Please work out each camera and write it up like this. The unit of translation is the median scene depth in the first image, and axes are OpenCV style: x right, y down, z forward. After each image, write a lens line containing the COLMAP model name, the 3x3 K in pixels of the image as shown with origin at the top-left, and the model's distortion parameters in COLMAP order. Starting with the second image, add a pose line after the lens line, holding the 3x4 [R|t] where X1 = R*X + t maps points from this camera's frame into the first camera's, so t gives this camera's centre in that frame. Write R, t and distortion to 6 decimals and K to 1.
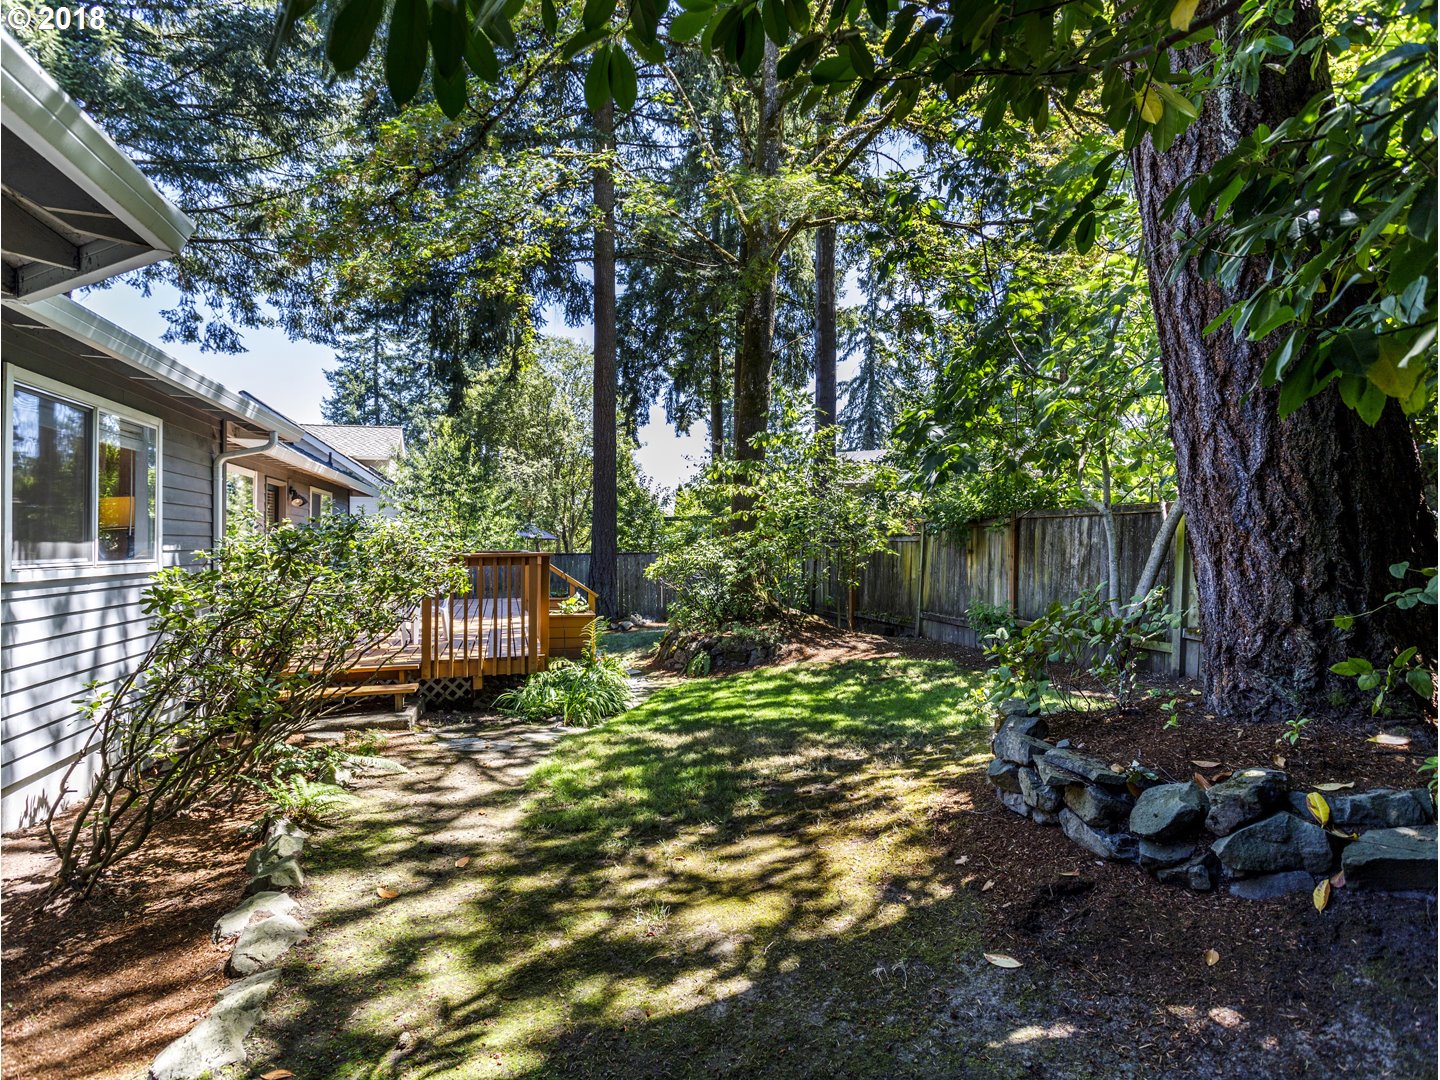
lens RADIAL K [[764.8, 0, 713.0], [0, 764.8, 540.2], [0, 0, 1]] dist [0.006368, 0.001906]
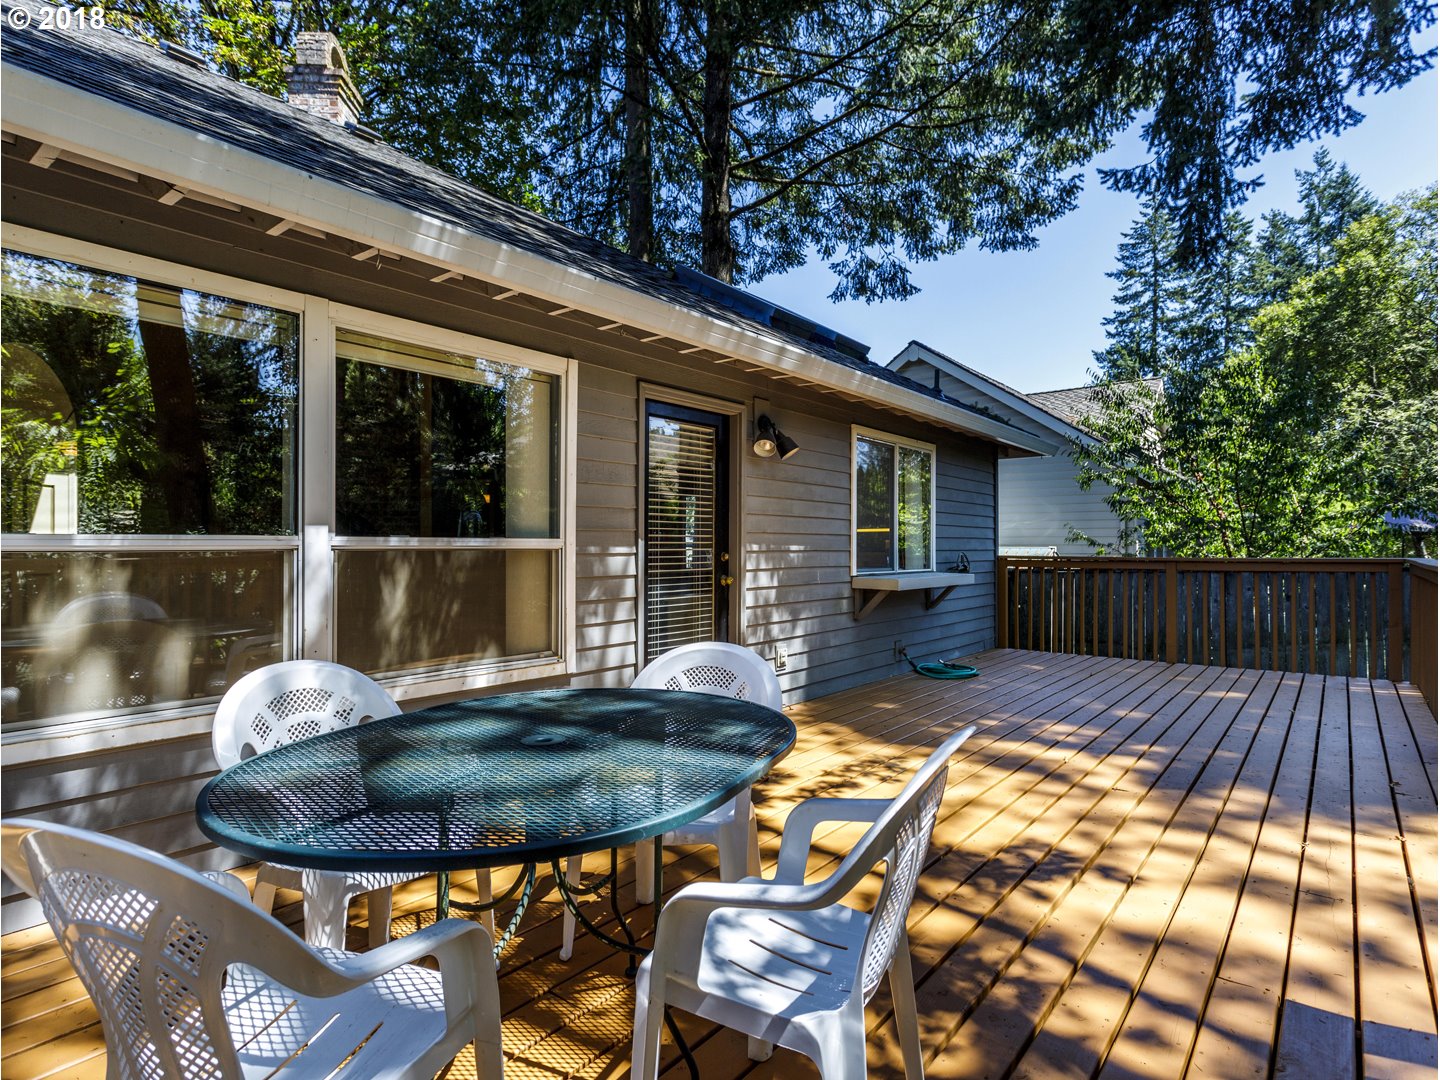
lens RADIAL K [[764.8, 0, 713.0], [0, 764.8, 540.2], [0, 0, 1]] dist [0.006368, 0.001906]
pose [[0.577164, -0.003996, -0.816618, -0.060553], [0.003088, 0.999992, -0.002711, 0.001684], [0.816622, -0.000957, 0.577172, 0.223675]]
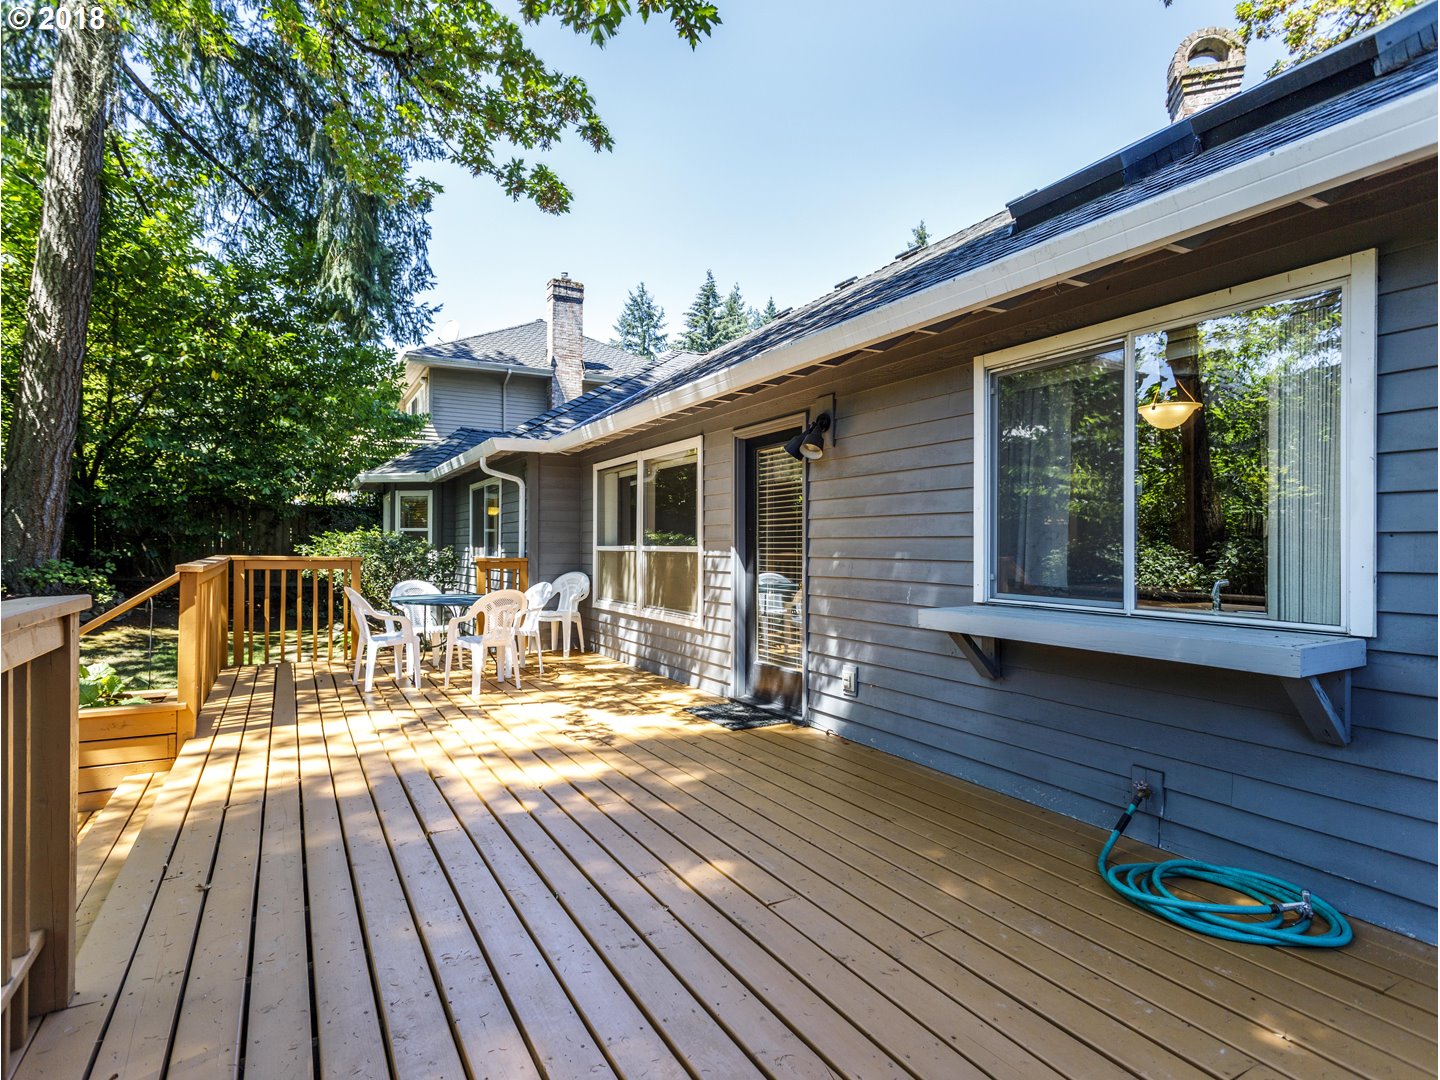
lens RADIAL K [[764.8, 0, 713.0], [0, 764.8, 540.2], [0, 0, 1]] dist [0.006368, 0.001906]
pose [[-0.971102, 0.000429, -0.238663, -0.279519], [0.002646, 0.999956, -0.008967, 0.000918], [0.238649, -0.009340, -0.971061, 1.000504]]
